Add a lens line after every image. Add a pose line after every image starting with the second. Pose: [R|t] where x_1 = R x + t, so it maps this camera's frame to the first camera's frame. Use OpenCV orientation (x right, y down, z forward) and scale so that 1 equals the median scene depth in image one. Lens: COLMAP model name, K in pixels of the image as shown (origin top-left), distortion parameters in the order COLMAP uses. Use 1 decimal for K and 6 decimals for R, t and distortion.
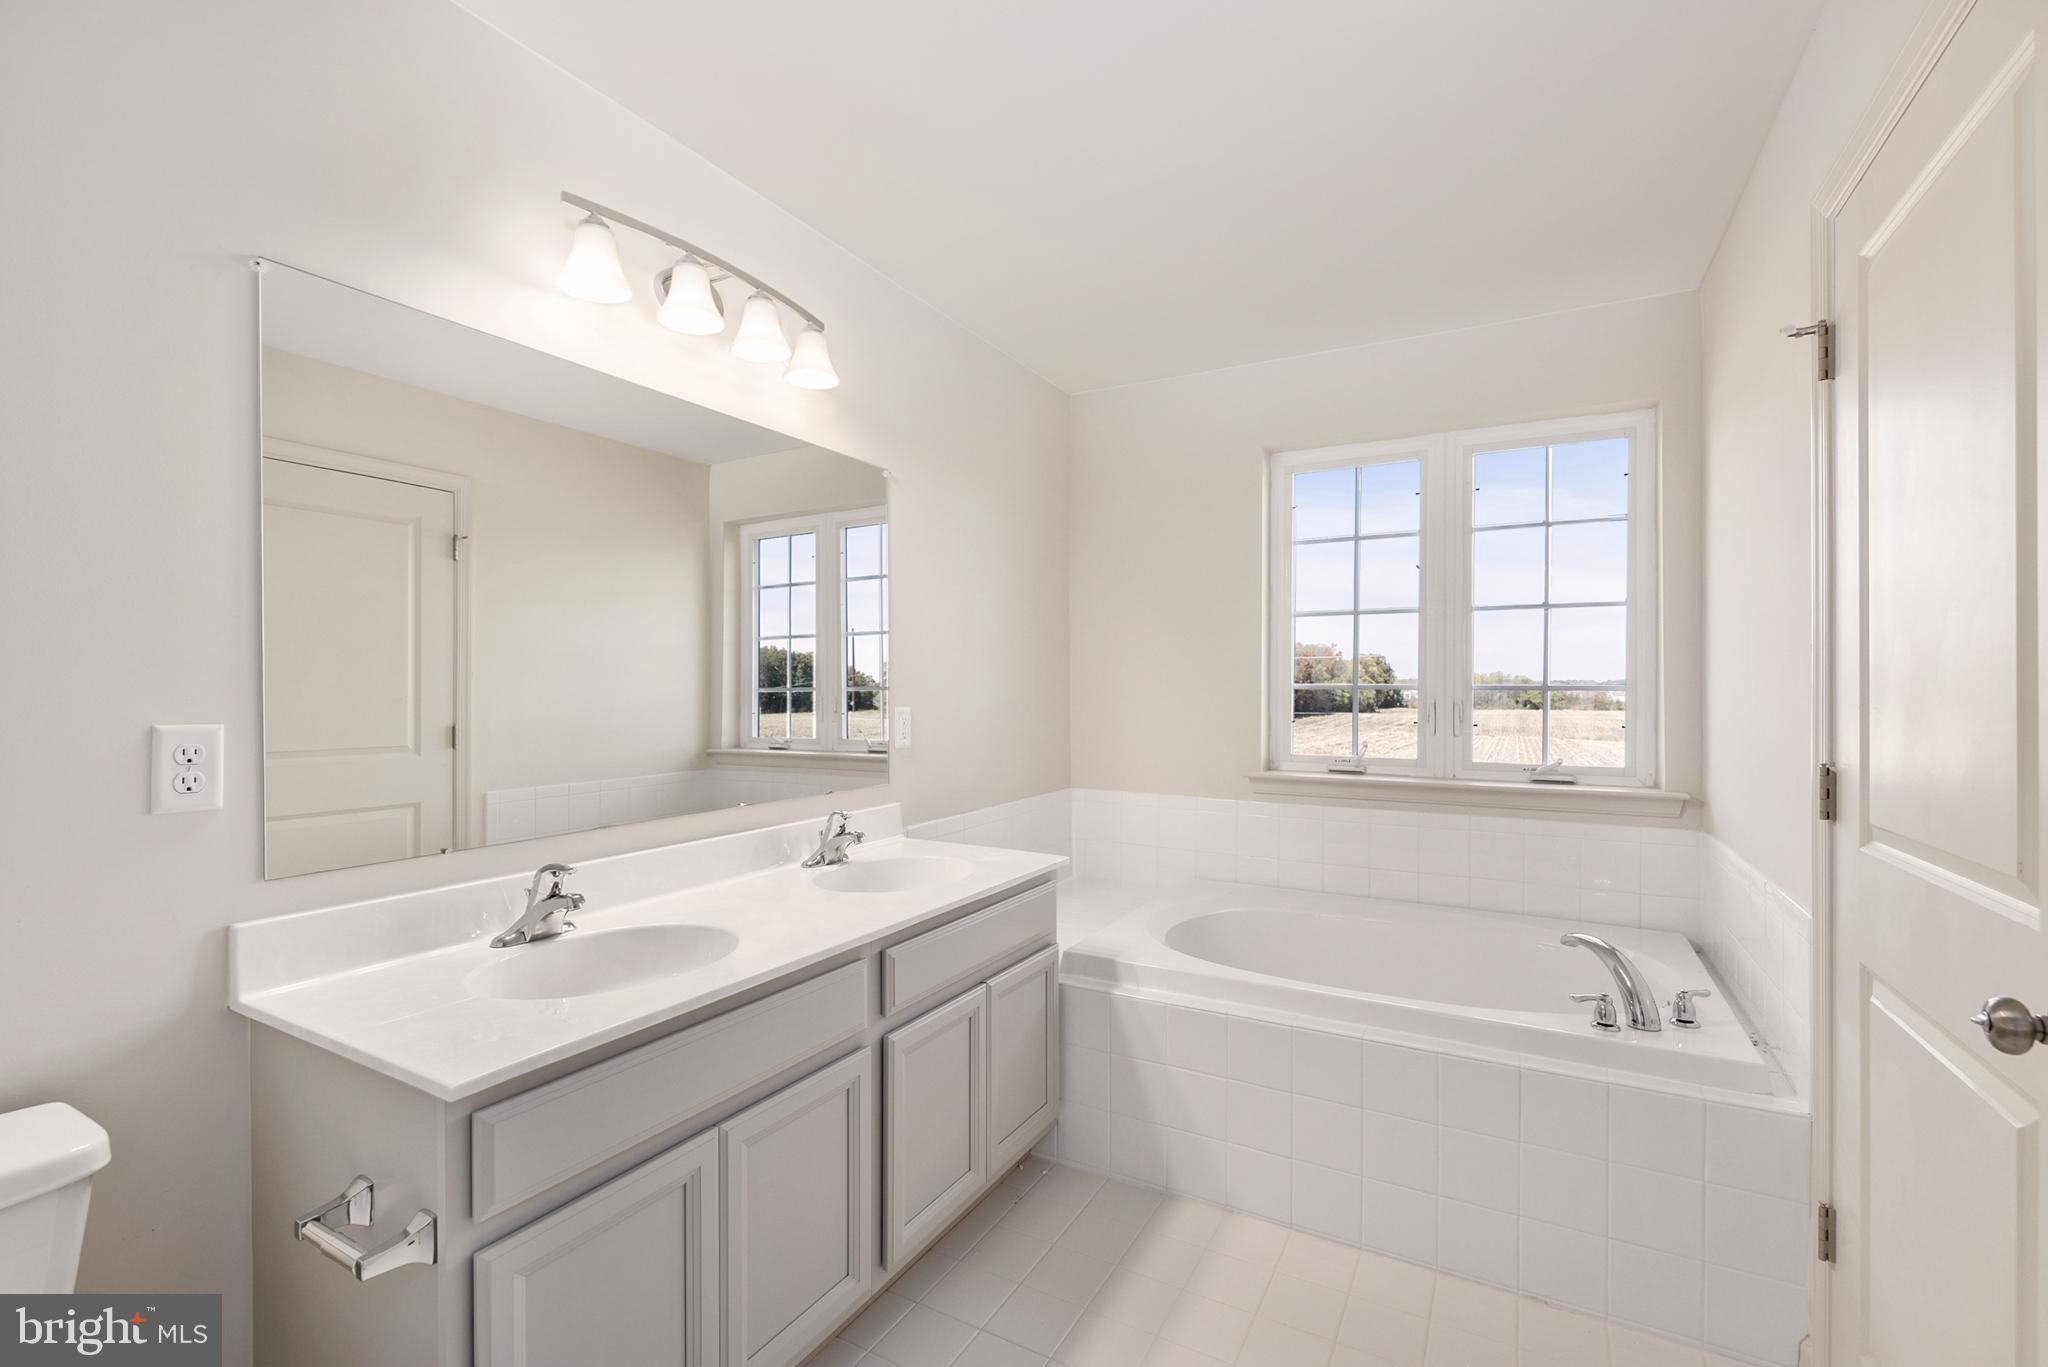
lens RADIAL K [[895.2, 0, 1059.7], [0, 895.2, 670.3], [0, 0, 1]] dist [0.016776, -0.008085]
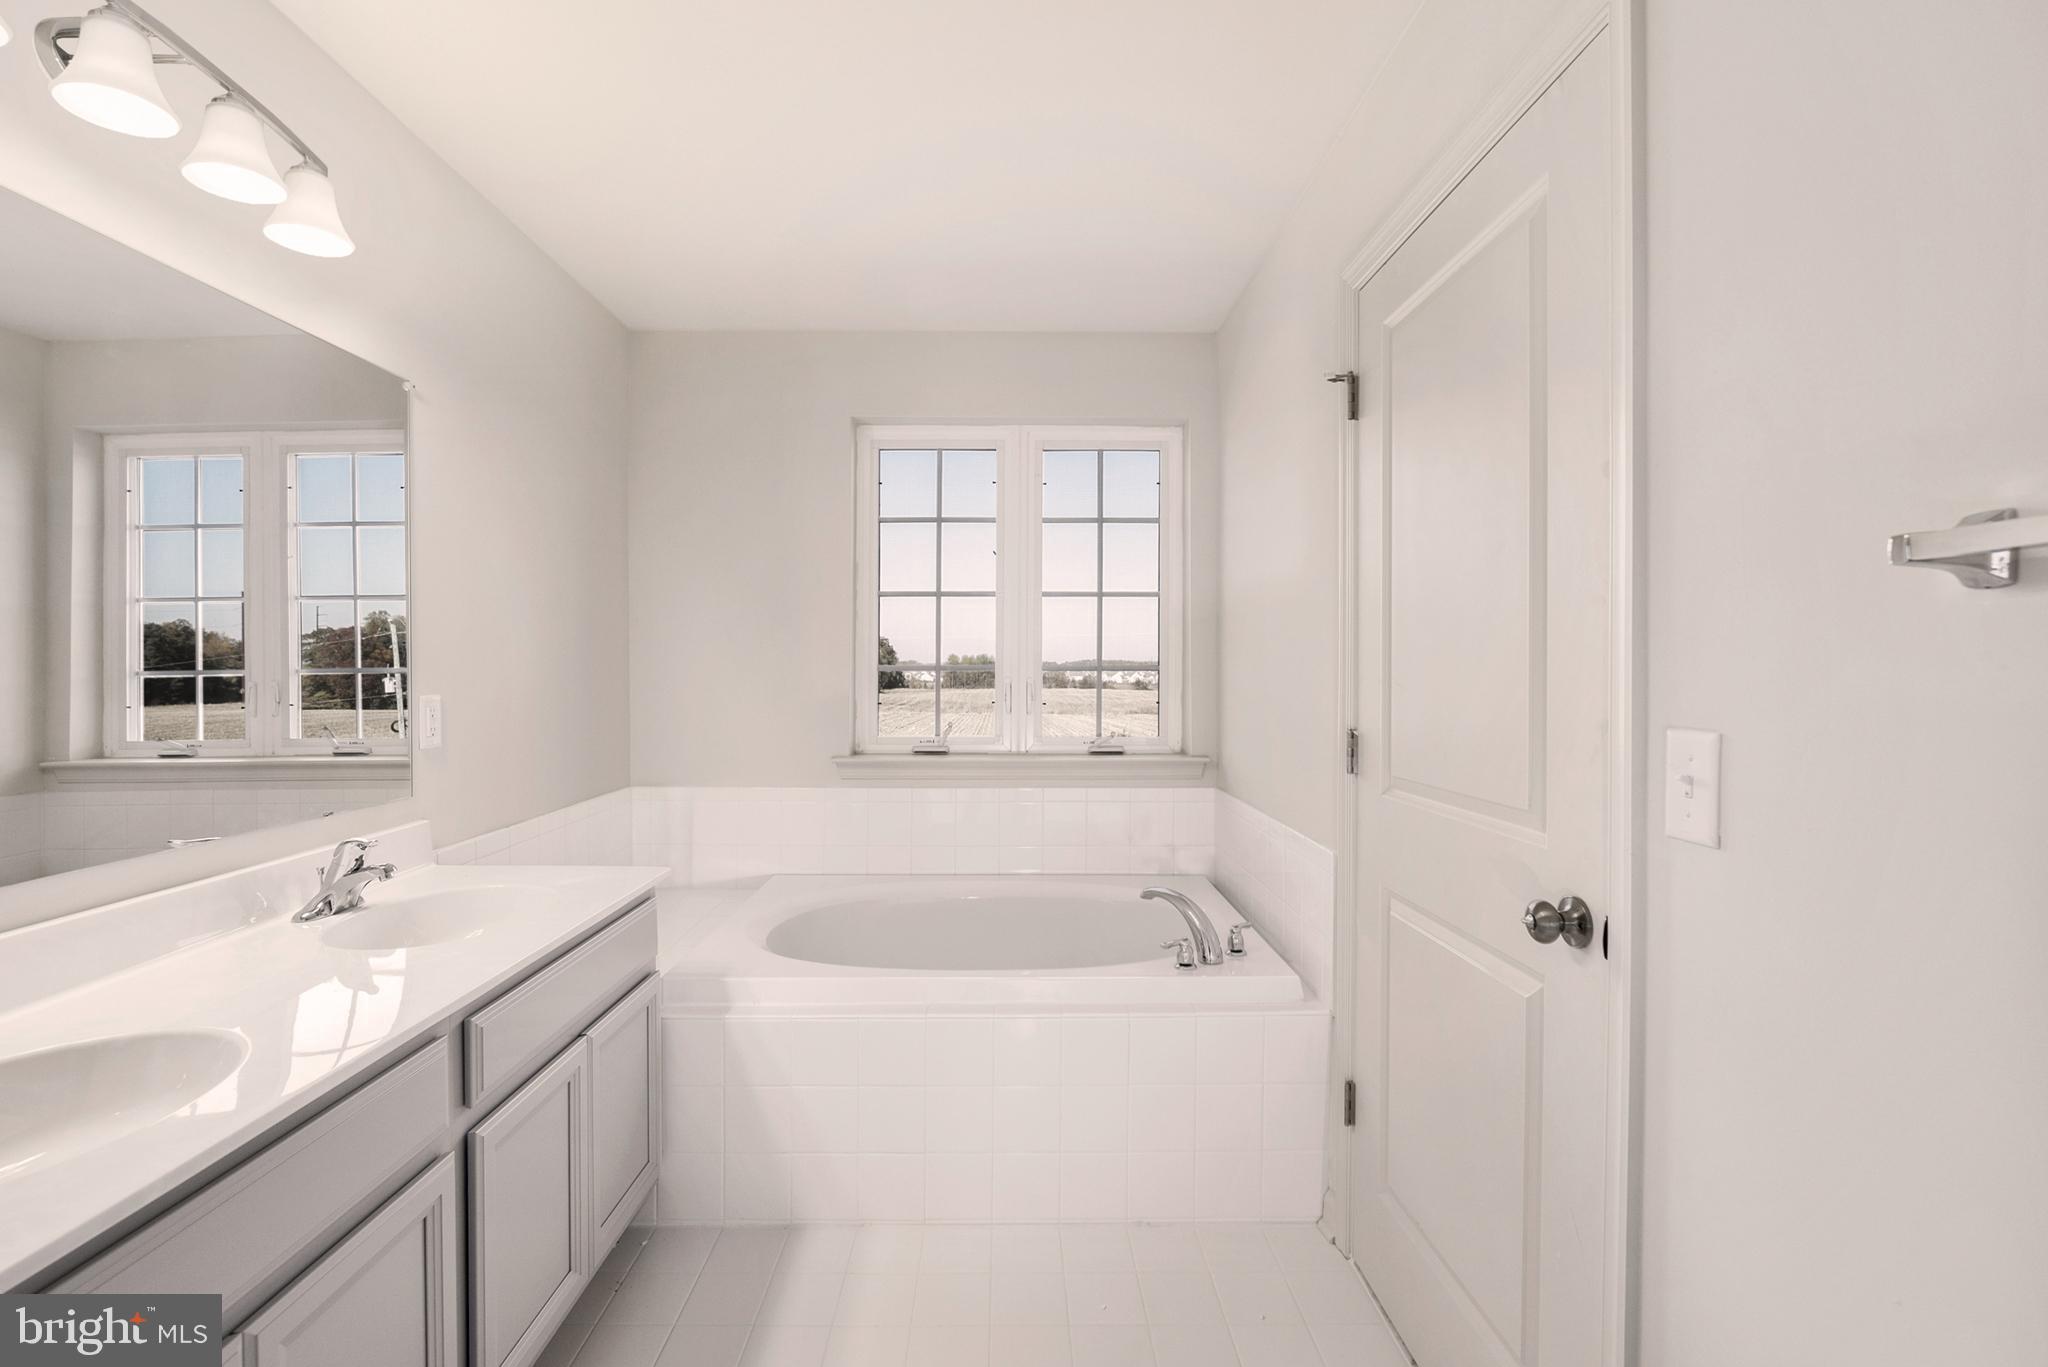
lens RADIAL K [[912.9, 0, 1029.2], [0, 912.9, 662.1], [0, 0, 1]] dist [0.001643, -0.007037]
pose [[0.878955, 0.001136, 0.476903, -0.108941], [-0.006916, 0.999922, 0.010365, 0.001287], [-0.476854, -0.012408, 0.878895, 0.080827]]
